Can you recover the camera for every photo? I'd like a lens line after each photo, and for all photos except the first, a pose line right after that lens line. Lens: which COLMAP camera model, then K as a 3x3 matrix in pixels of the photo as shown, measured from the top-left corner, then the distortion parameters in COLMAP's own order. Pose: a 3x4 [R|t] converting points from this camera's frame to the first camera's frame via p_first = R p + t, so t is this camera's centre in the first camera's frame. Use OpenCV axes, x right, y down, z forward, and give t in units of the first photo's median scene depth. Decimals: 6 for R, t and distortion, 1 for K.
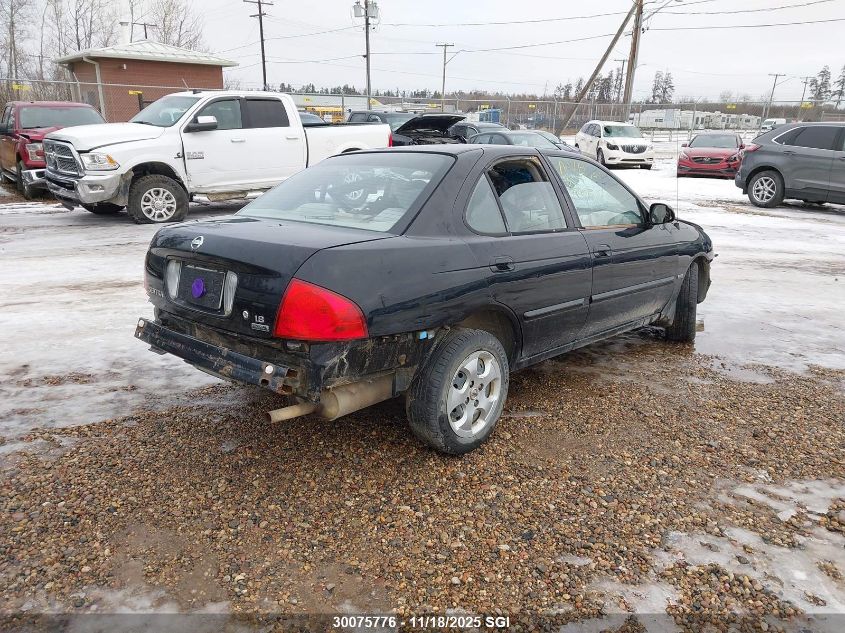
lens RADIAL K [[653.9, 0, 424.9], [0, 653.9, 315.0], [0, 0, 1]] dist [0.032503, -0.025892]
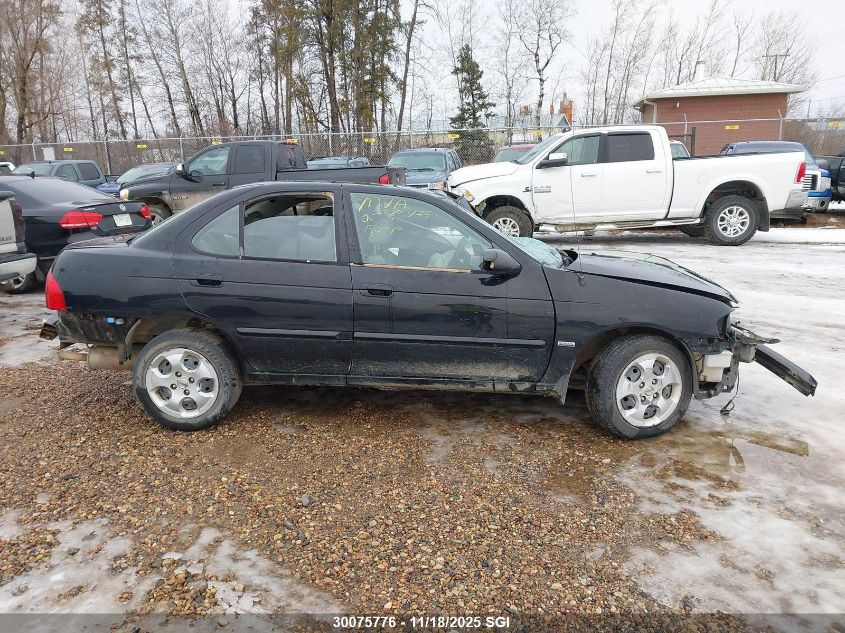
lens RADIAL K [[659.2, 0, 418.3], [0, 659.2, 315.9], [0, 0, 1]] dist [0.009499, -0.010033]
pose [[0.636584, 0.147555, -0.756960, 0.384439], [-0.183746, 0.982279, 0.036951, -0.039137], [0.748998, 0.115566, 0.652416, 0.155941]]
